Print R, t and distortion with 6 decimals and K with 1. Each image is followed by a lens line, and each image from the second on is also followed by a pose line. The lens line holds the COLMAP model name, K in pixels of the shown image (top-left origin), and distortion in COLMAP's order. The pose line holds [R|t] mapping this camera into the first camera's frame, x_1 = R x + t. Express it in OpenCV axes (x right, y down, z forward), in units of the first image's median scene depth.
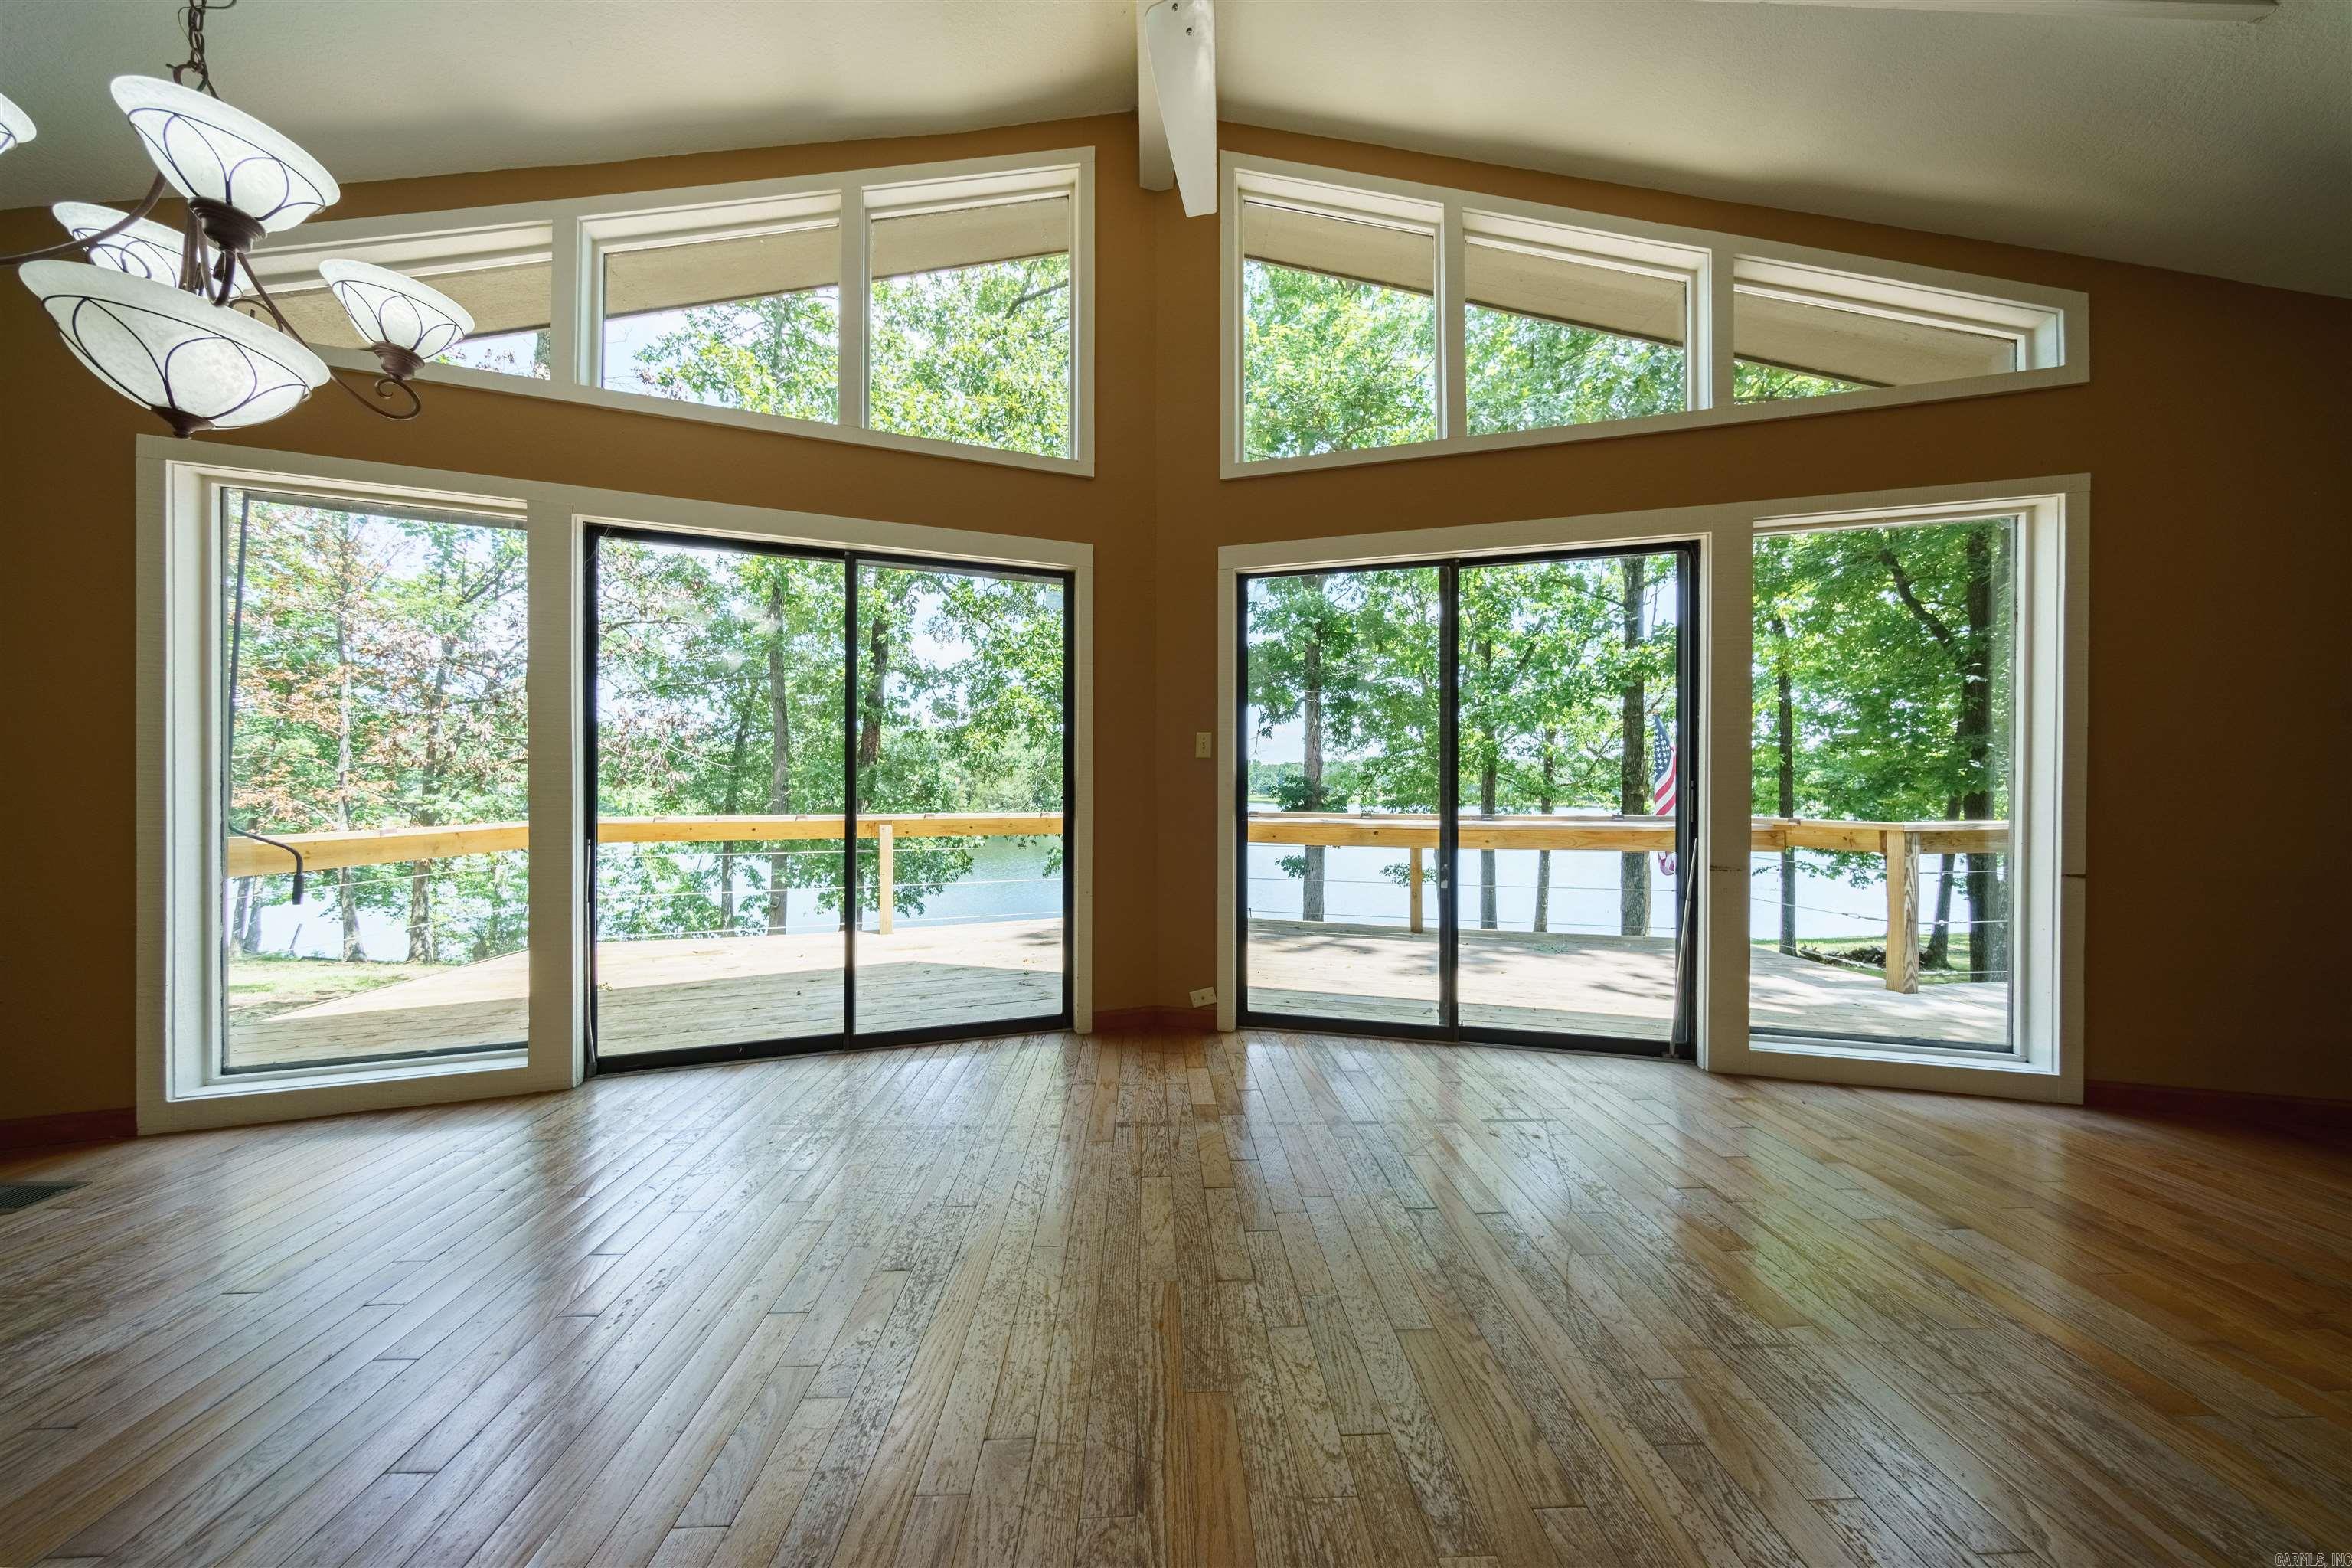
lens RADIAL K [[674.0, 0, 1173.4], [0, 674.0, 784.1], [0, 0, 1]] dist [-0.000397, 0.000046]
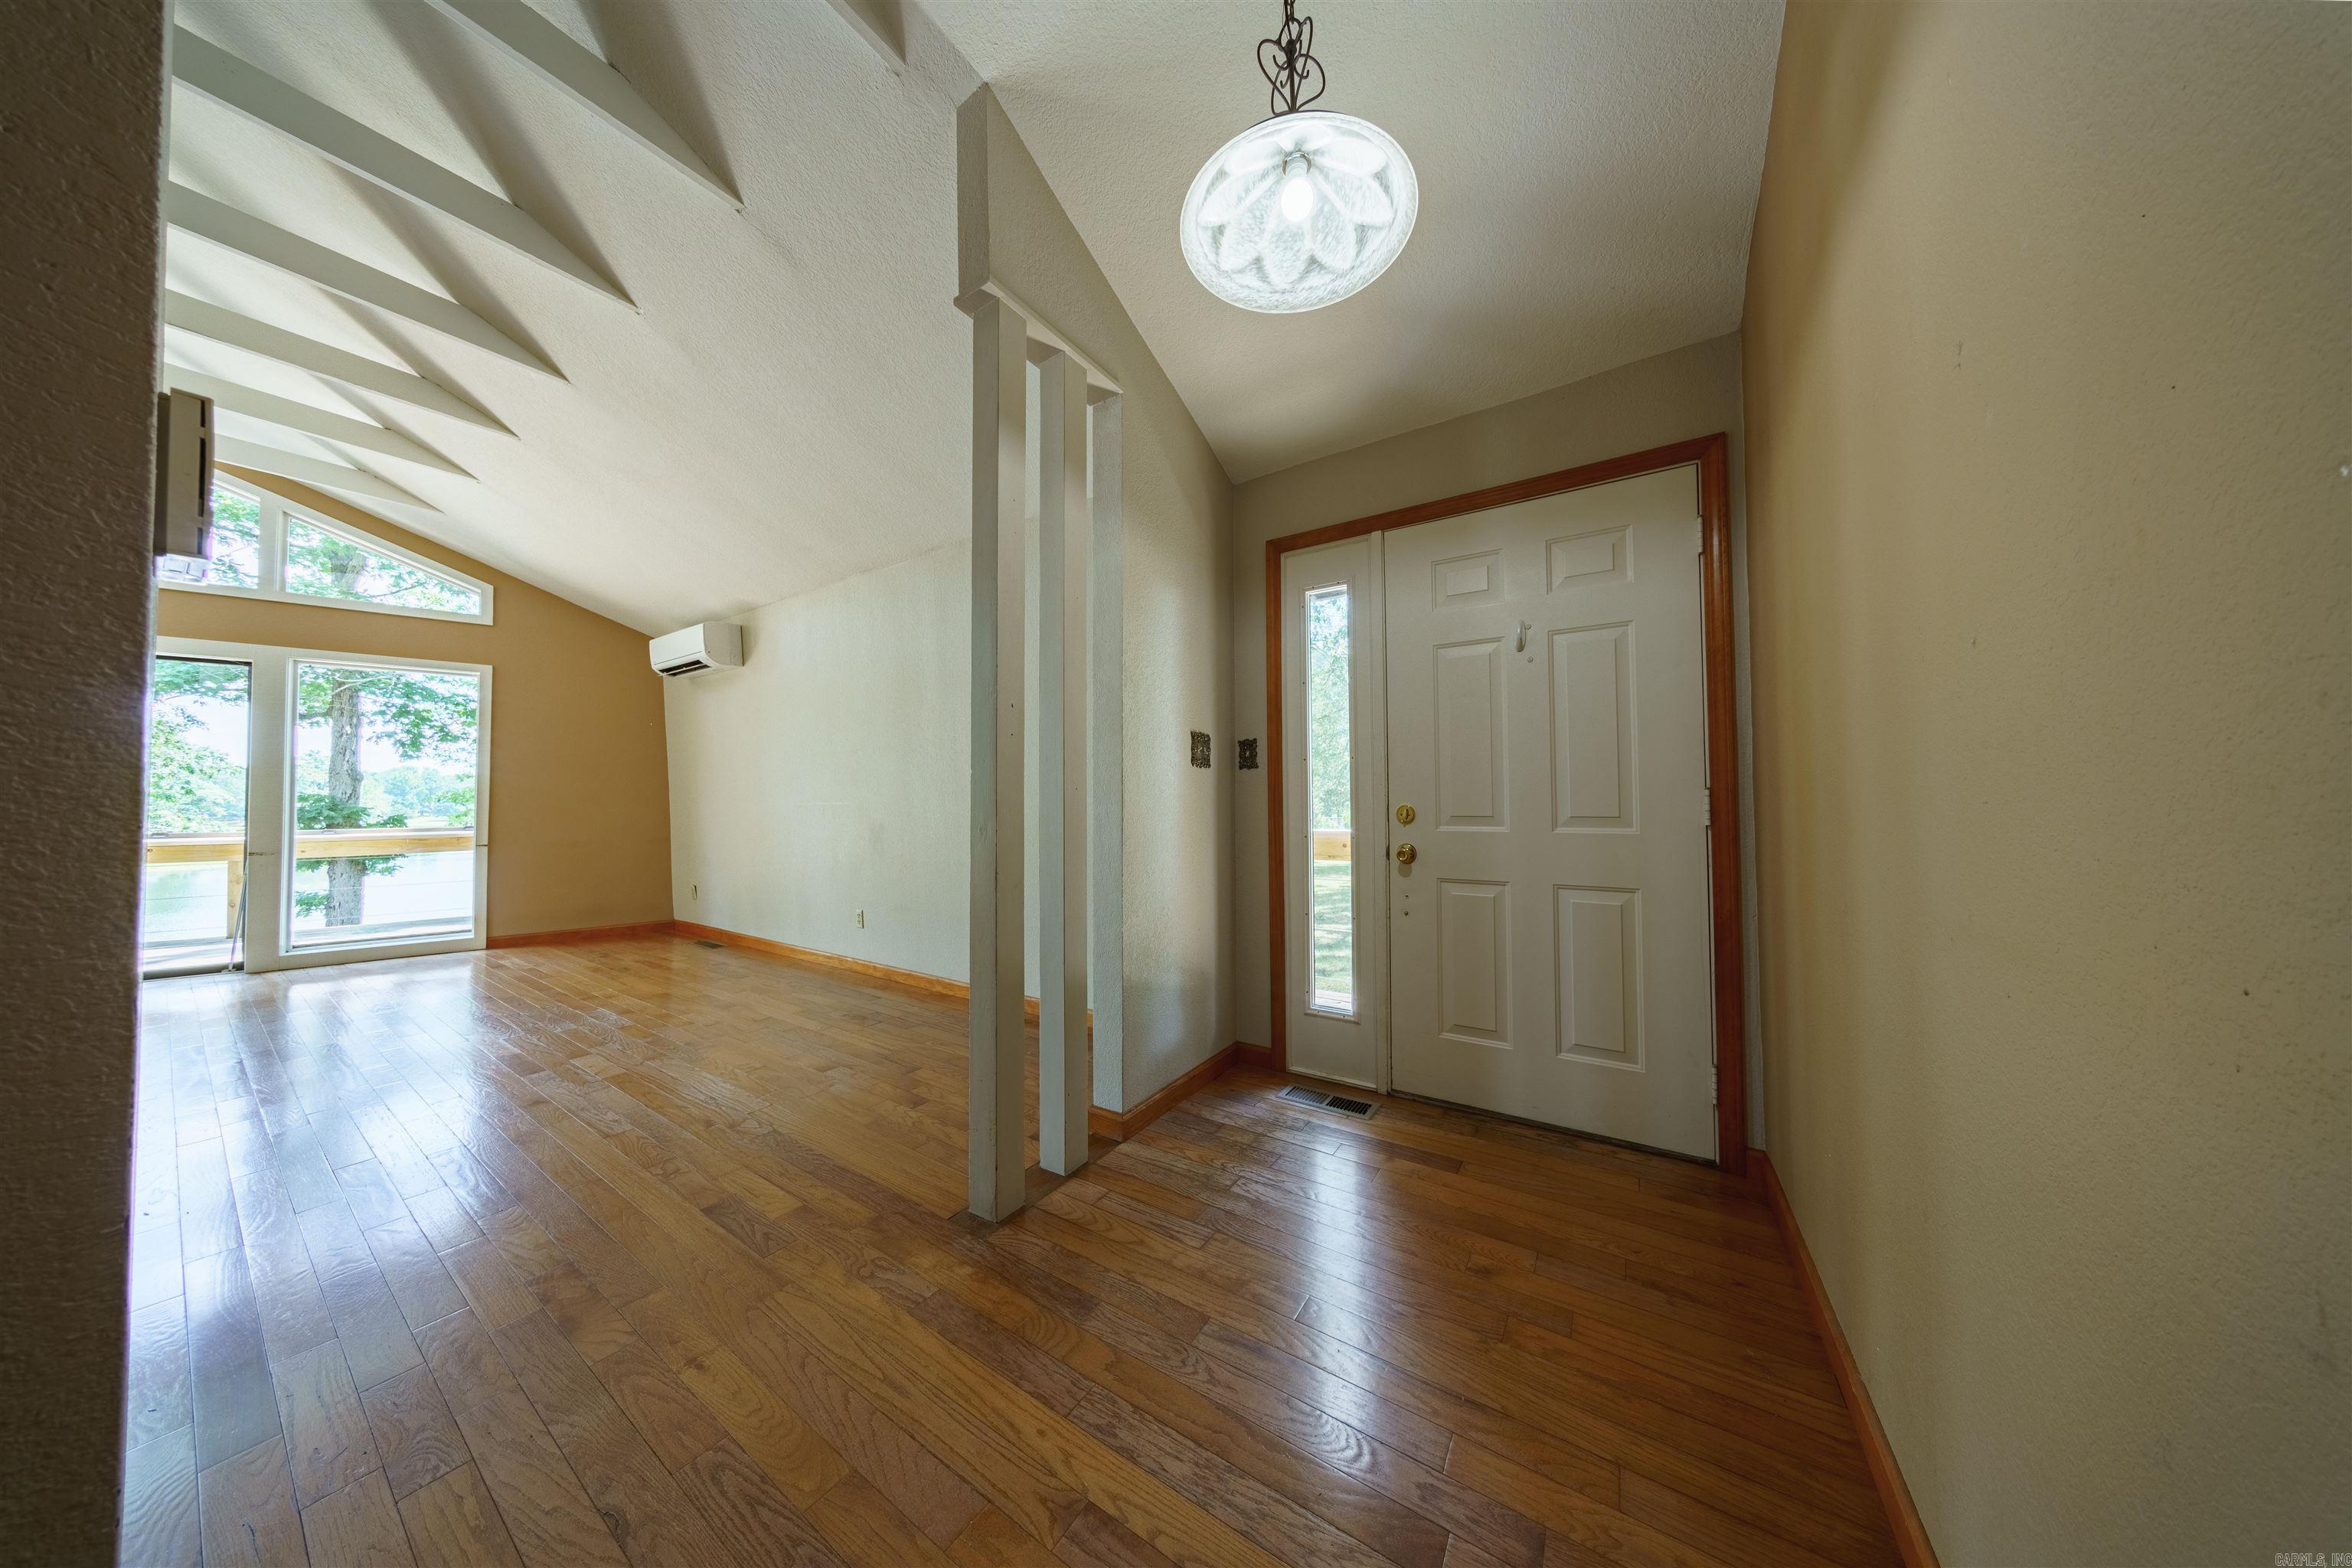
lens RADIAL K [[659.8, 0, 1190.3], [0, 659.8, 787.2], [0, 0, 1]] dist [0.000209, 0.000022]
pose [[0.573541, 0.015480, 0.819030, 0.893622], [0.003463, 0.999767, -0.021321, 0.000134], [-0.819169, 0.015065, 0.573354, -2.164192]]
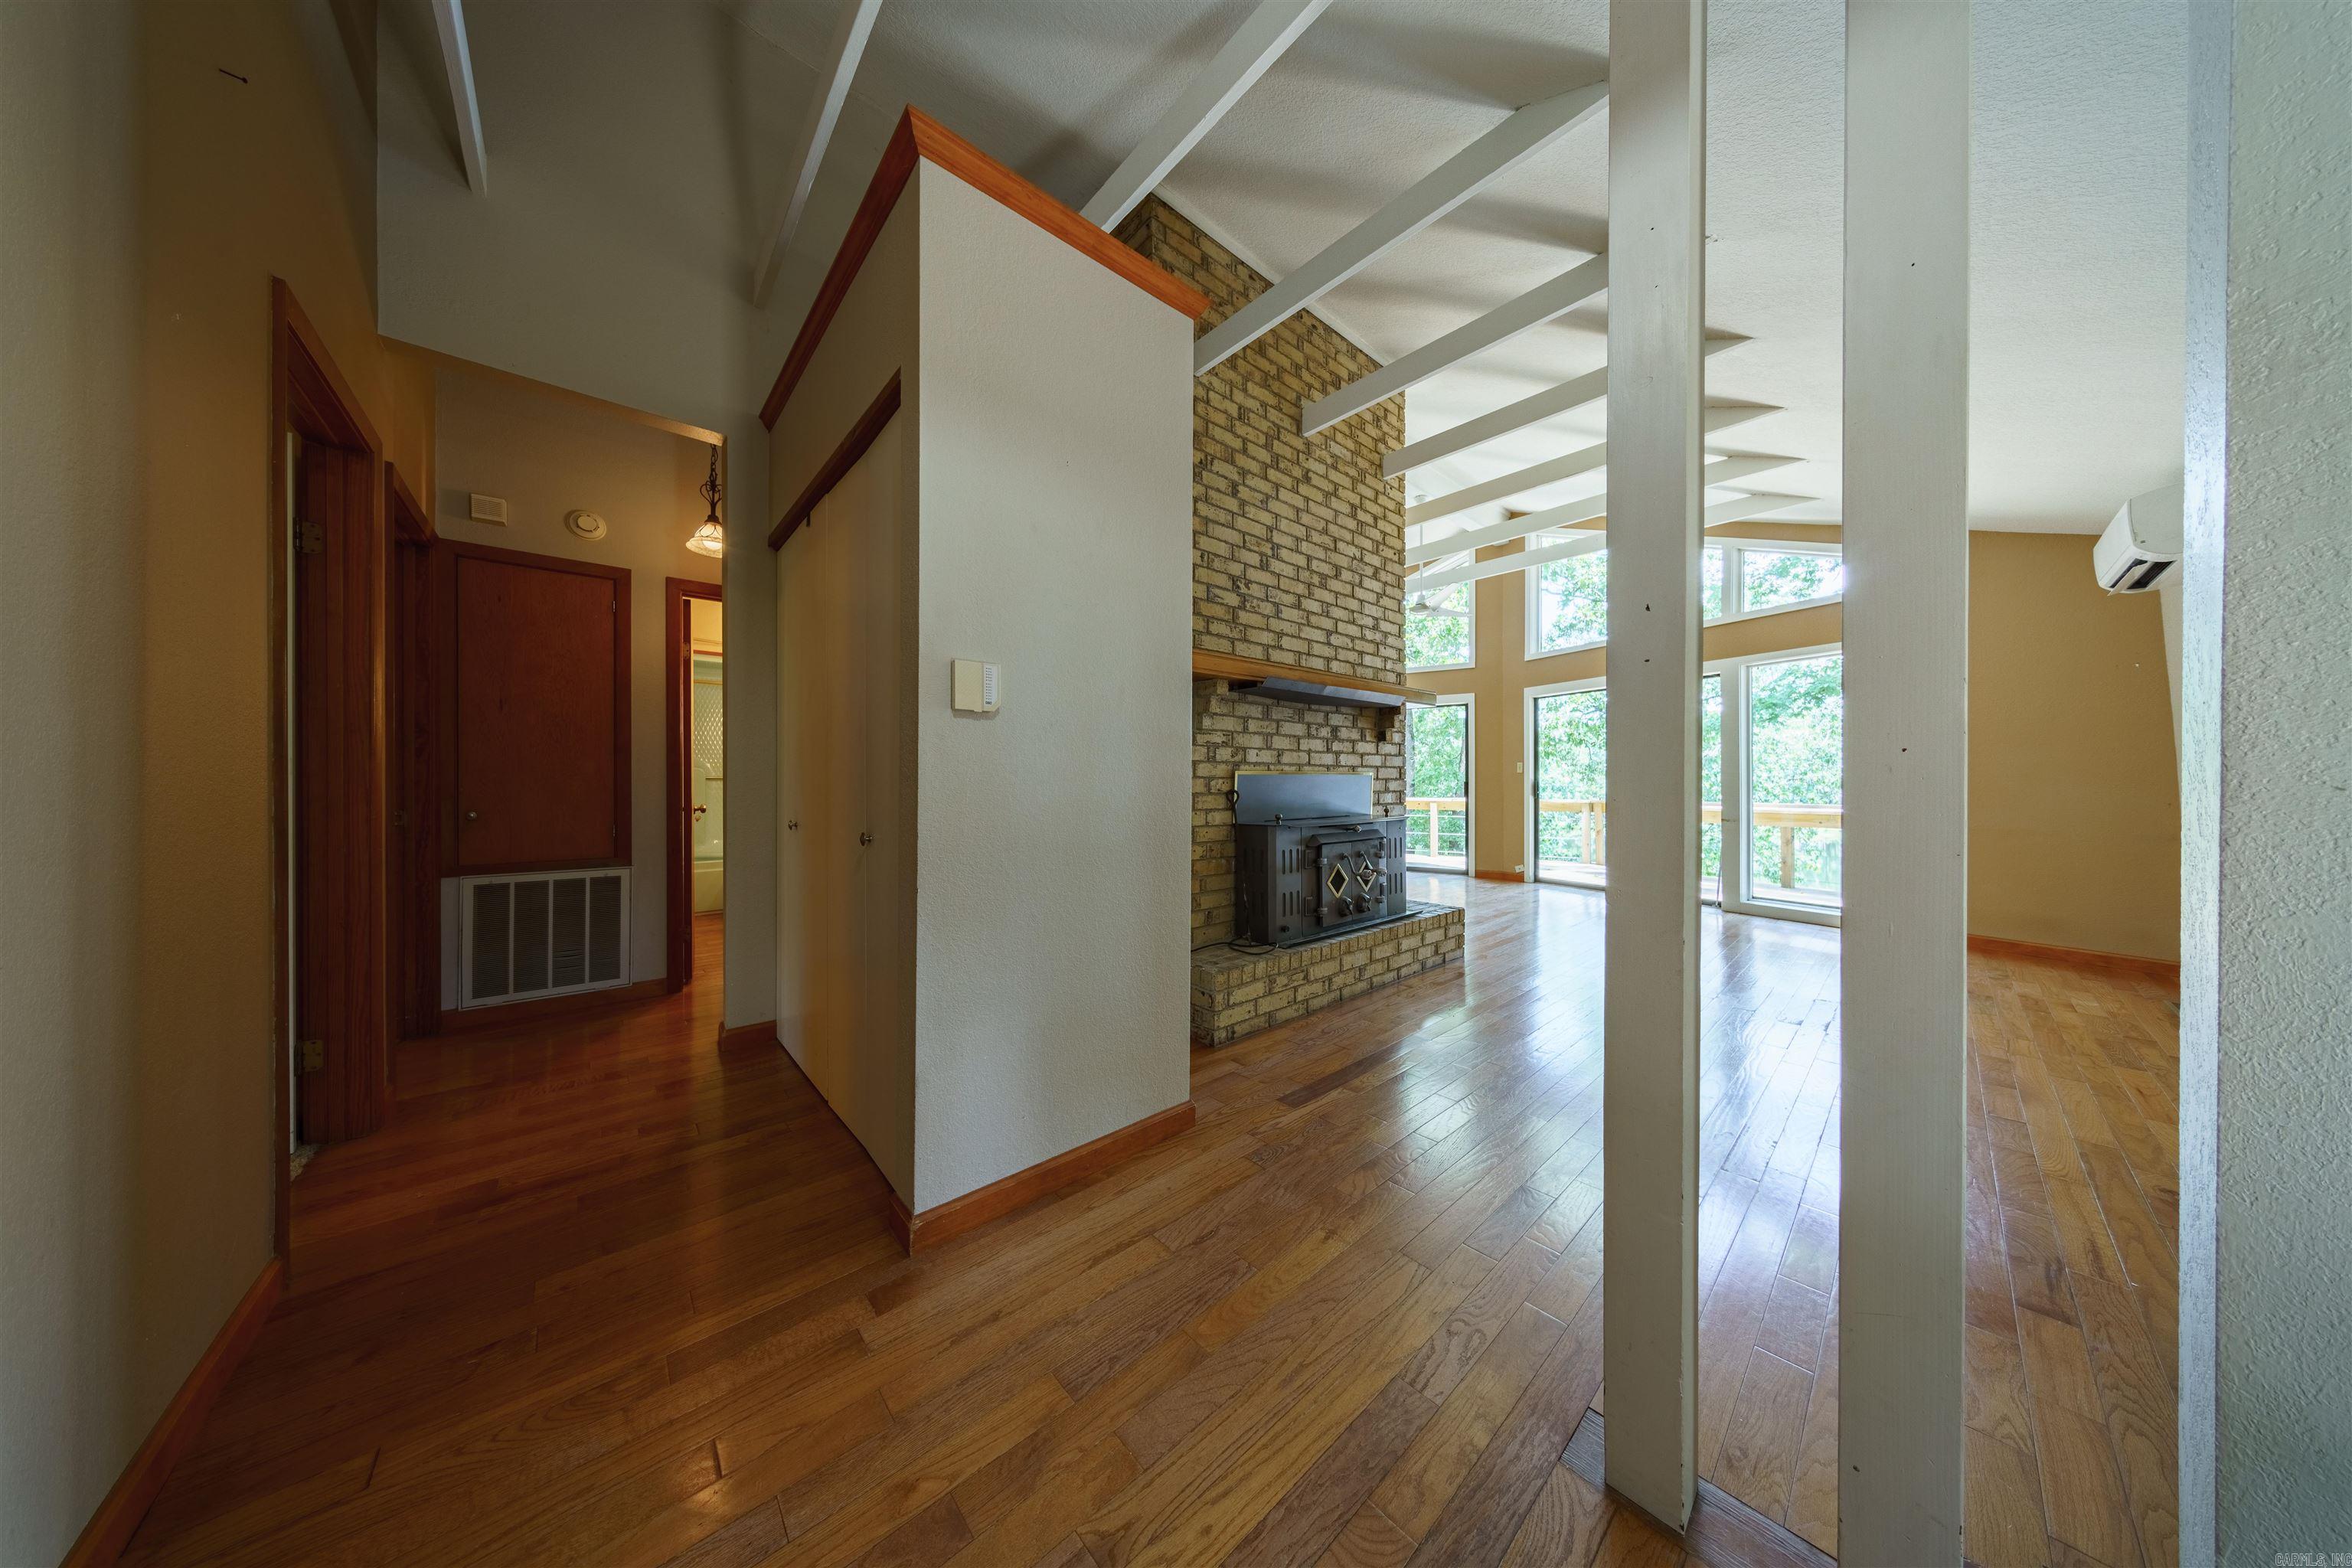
lens RADIAL K [[674.0, 0, 1173.4], [0, 674.0, 784.1], [0, 0, 1]] dist [-0.000397, 0.000046]
pose [[0.627325, -0.003307, -0.778750, 1.563280], [0.002813, 0.999994, -0.001980, 0.004356], [0.778752, -0.000949, 0.627331, -2.063168]]
